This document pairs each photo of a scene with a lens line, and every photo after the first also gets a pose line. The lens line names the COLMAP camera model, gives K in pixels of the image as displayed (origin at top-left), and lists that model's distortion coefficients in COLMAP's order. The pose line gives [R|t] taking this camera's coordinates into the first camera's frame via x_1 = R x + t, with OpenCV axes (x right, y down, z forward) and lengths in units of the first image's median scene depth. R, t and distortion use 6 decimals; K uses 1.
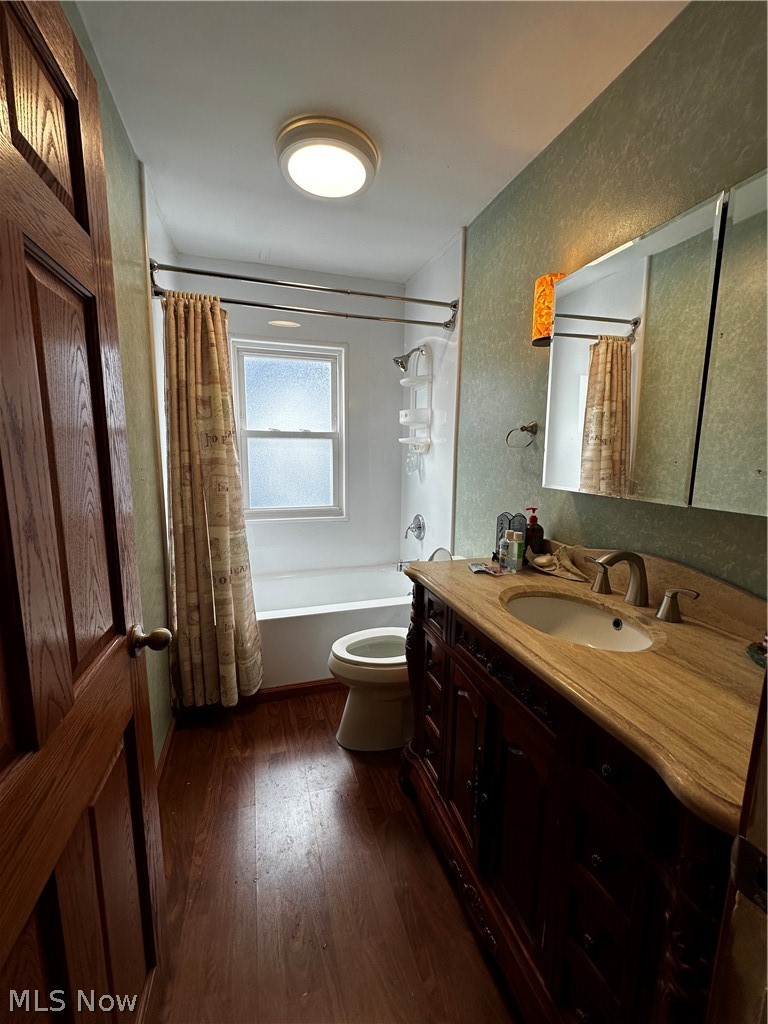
lens RADIAL K [[408.9, 0, 384.0], [0, 408.9, 512.0], [0, 0, 1]] dist [-0.005862, 0.000260]
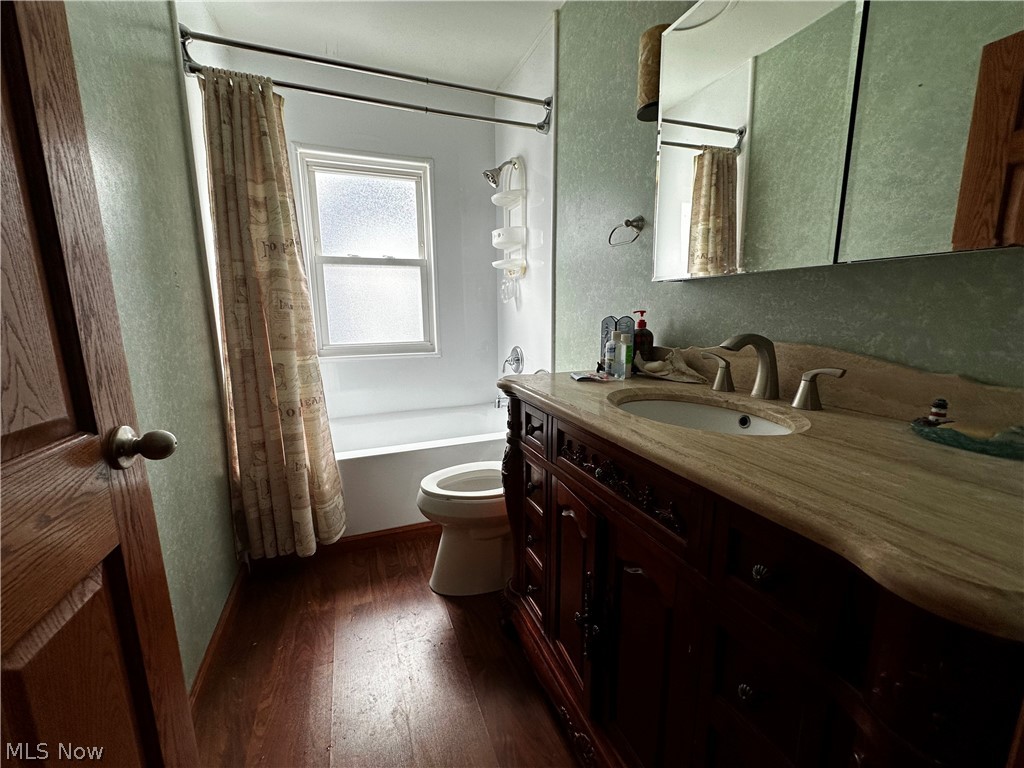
lens RADIAL K [[408.9, 0, 512.0], [0, 408.9, 384.0], [0, 0, 1]] dist [-0.005862, 0.000260]
pose [[0.997600, -0.030590, 0.062117, 0.021837], [0.028711, 0.999109, 0.030921, 0.095200], [-0.063007, -0.029064, 0.997590, 0.110439]]
